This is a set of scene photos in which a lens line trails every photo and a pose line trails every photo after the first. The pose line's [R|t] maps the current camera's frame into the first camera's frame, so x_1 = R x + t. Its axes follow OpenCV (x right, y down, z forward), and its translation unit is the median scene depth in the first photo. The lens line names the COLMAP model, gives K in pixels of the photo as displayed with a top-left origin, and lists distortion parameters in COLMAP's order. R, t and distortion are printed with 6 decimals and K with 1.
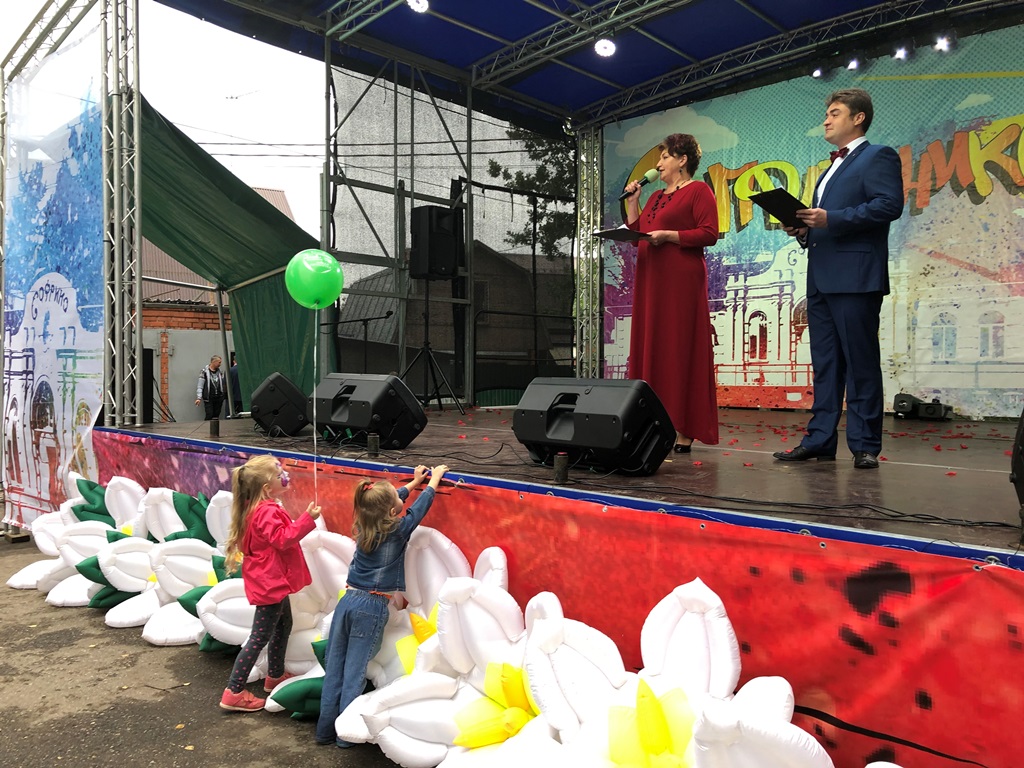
lens RADIAL K [[831.2, 0, 505.8], [0, 831.2, 368.1], [0, 0, 1]] dist [0.062499, -0.060802]
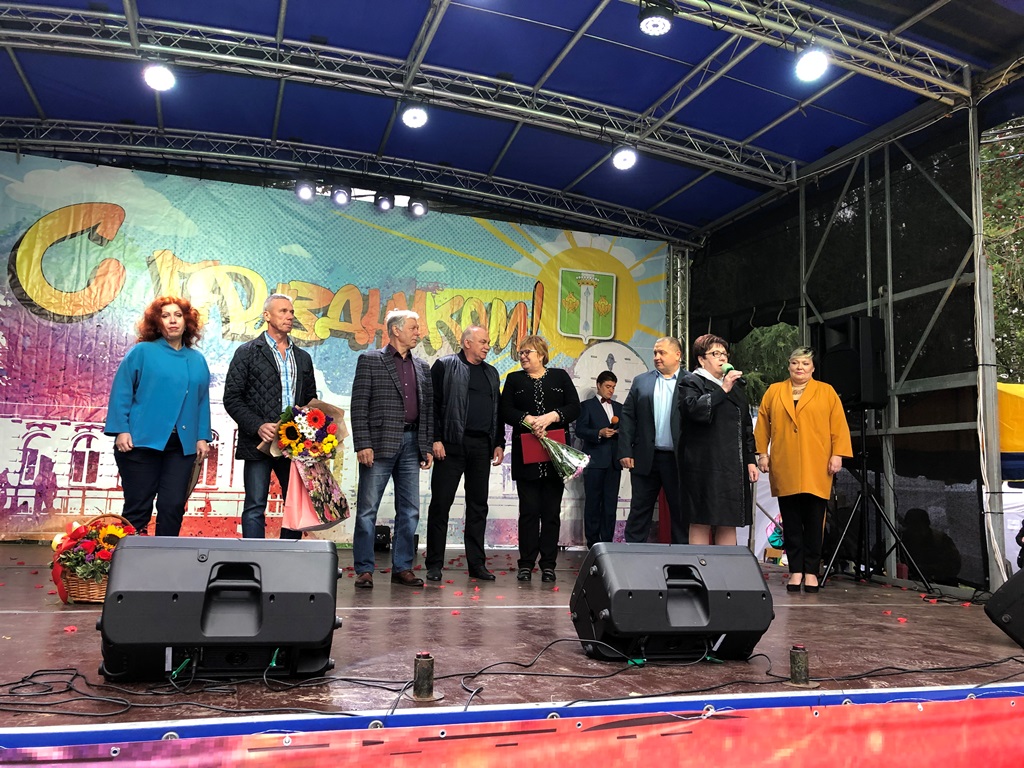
lens RADIAL K [[827.1, 0, 505.7], [0, 827.1, 389.9], [0, 0, 1]] dist [0.011904, -0.003649]
pose [[0.487415, 0.117625, 0.865212, -0.339718], [-0.030553, 0.992576, -0.117729, -0.018887], [-0.872636, 0.030948, 0.487390, 0.352659]]
